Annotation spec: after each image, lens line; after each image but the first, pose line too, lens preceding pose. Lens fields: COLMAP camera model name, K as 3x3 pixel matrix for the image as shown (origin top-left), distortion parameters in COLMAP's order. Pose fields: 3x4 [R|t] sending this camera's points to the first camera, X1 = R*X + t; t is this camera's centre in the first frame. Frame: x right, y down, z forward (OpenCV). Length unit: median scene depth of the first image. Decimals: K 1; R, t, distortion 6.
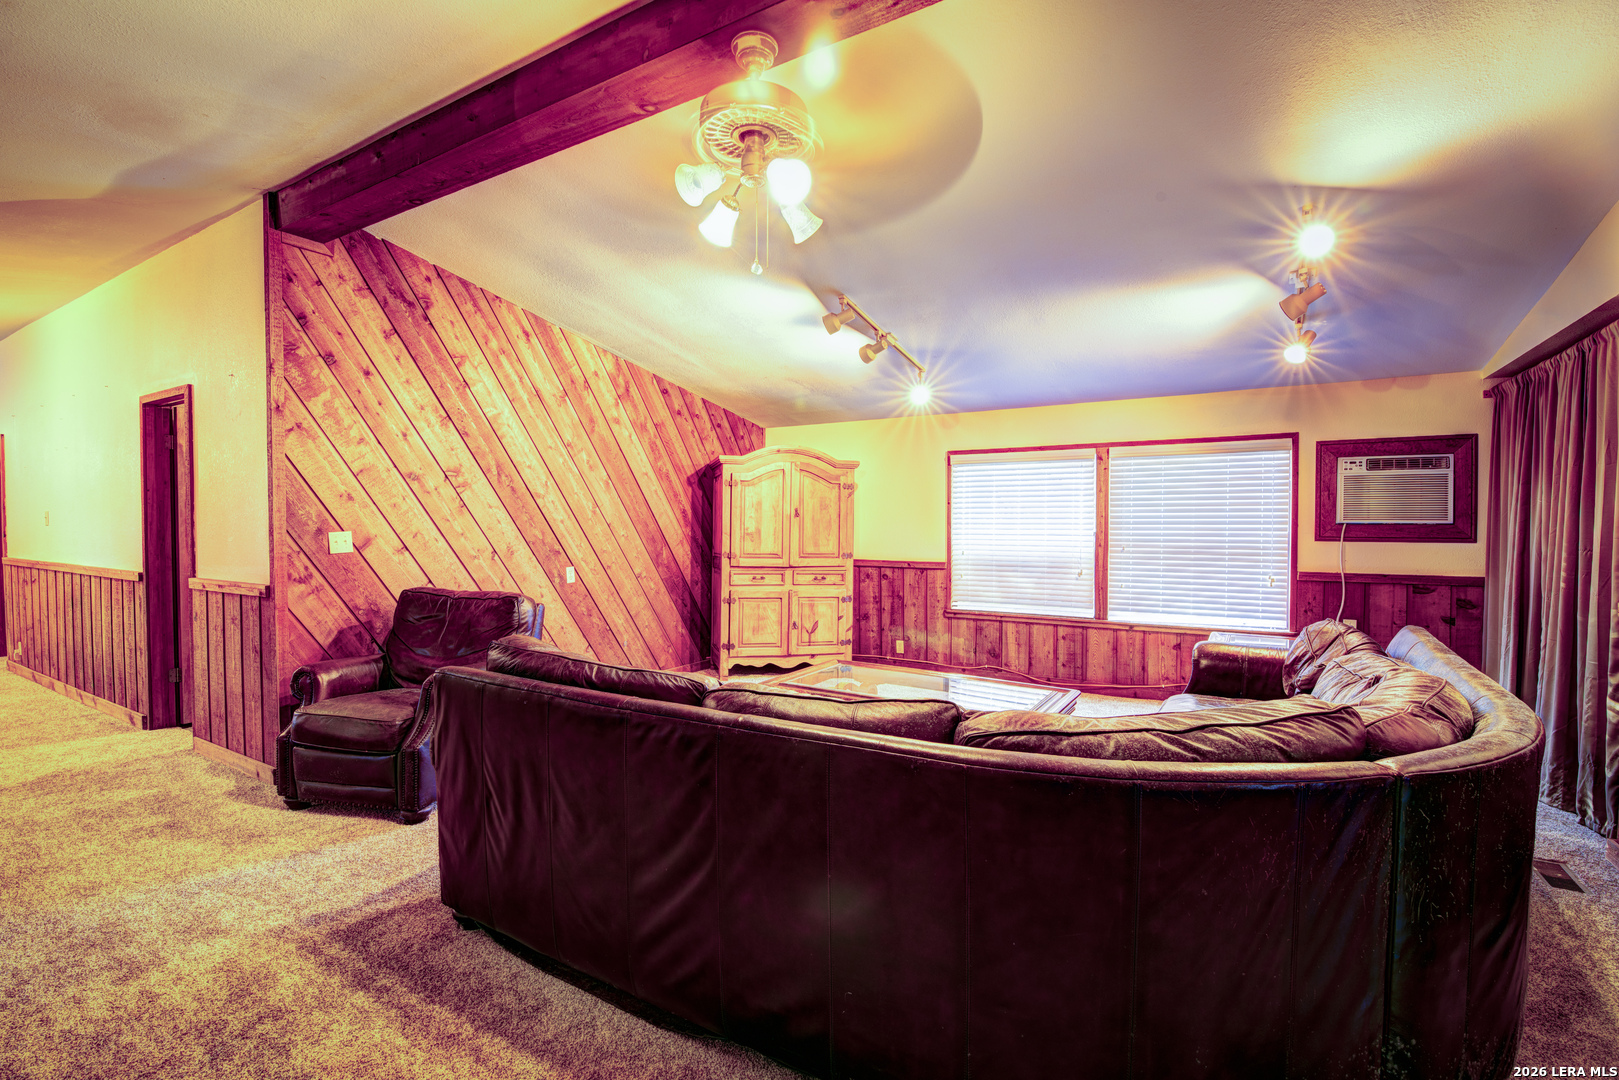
lens RADIAL K [[703.0, 0, 804.3], [0, 703.0, 543.7], [0, 0, 1]] dist [-0.003471, -0.000449]
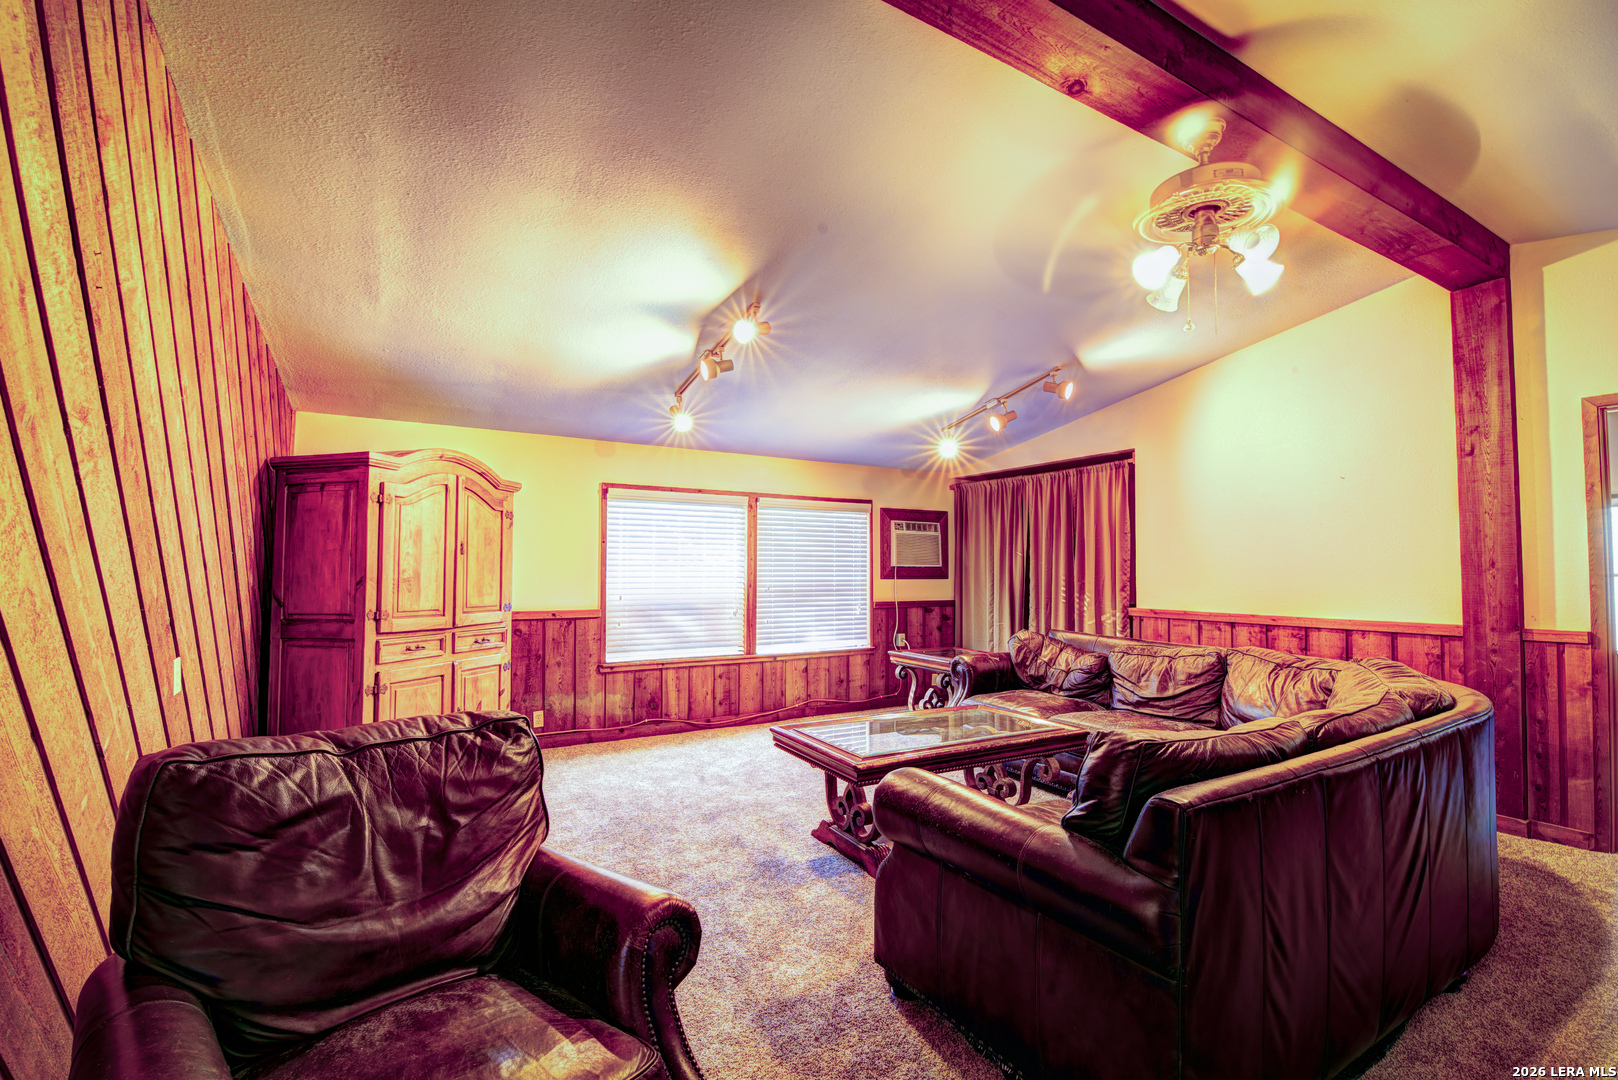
lens RADIAL K [[702.6, 0, 804.0], [0, 702.6, 548.1], [0, 0, 1]] dist [-0.003471, -0.000449]
pose [[0.486627, 0.025914, 0.873226, -0.457457], [0.020789, 0.998933, -0.041230, -0.009045], [-0.873363, 0.038217, 0.485569, 0.373382]]
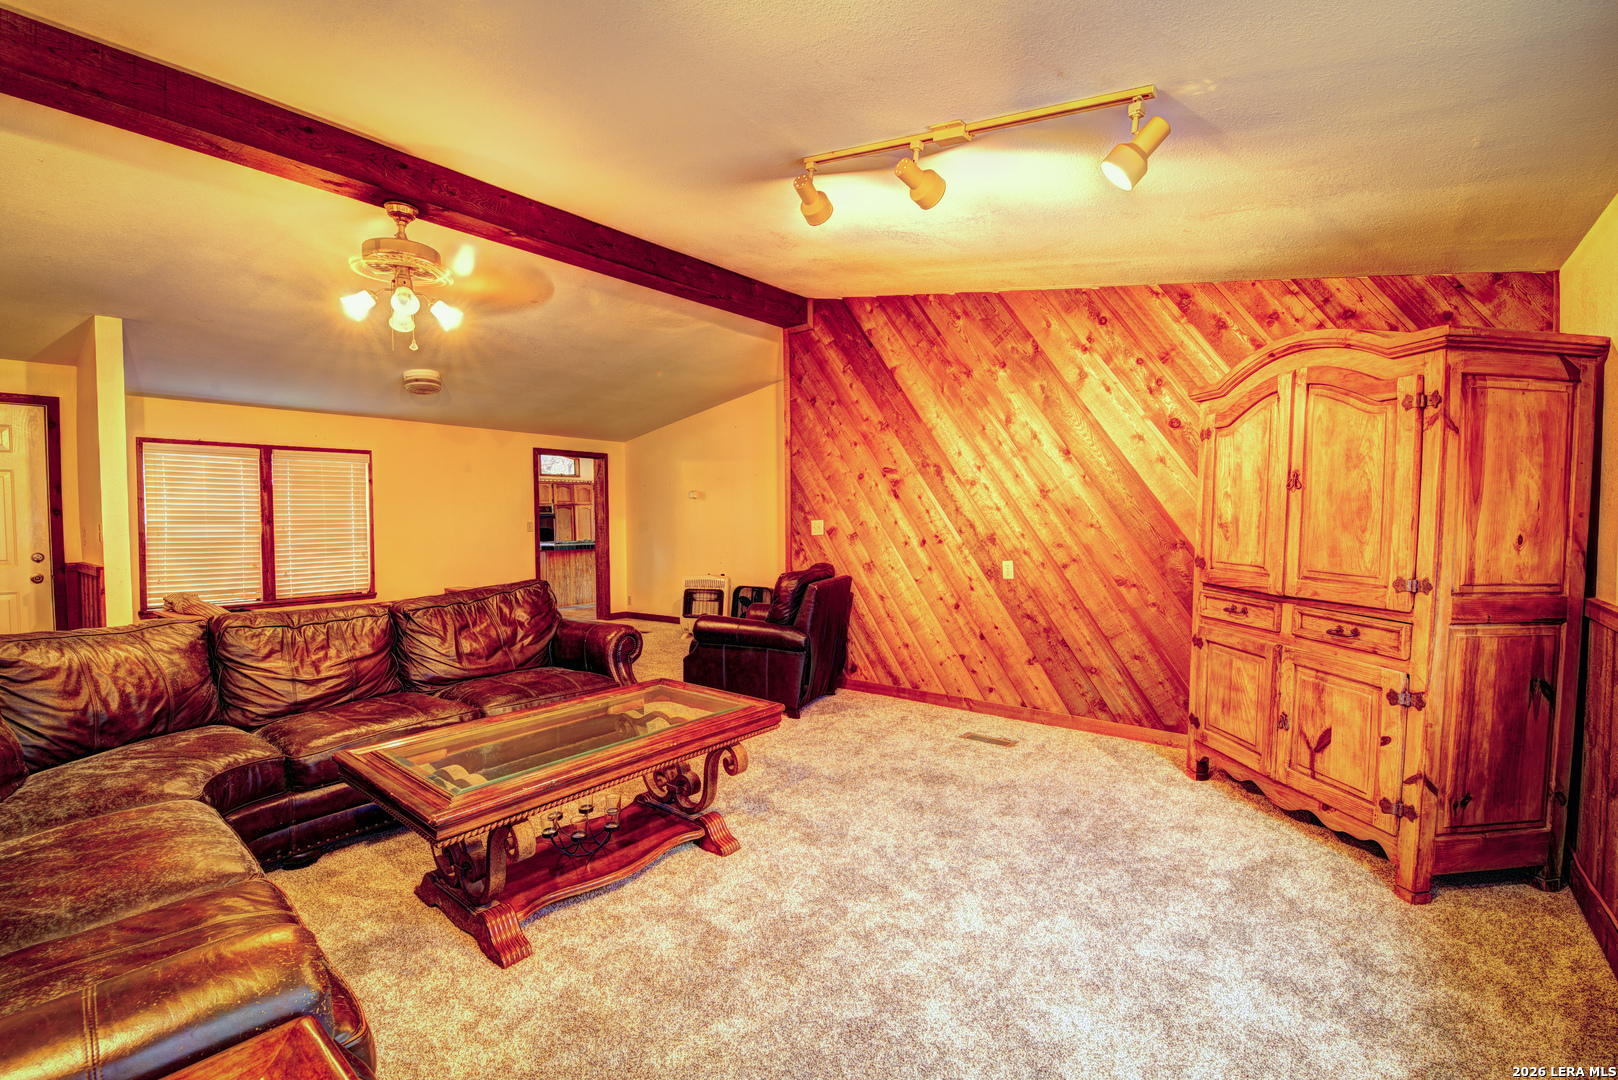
lens RADIAL K [[702.6, 0, 805.9], [0, 702.6, 549.2], [0, 0, 1]] dist [-0.003471, -0.000449]
pose [[-0.137455, 0.038175, -0.989772, 0.496110], [-0.026592, 0.998755, 0.042215, -0.010062], [0.990151, 0.032123, -0.136268, 0.755668]]
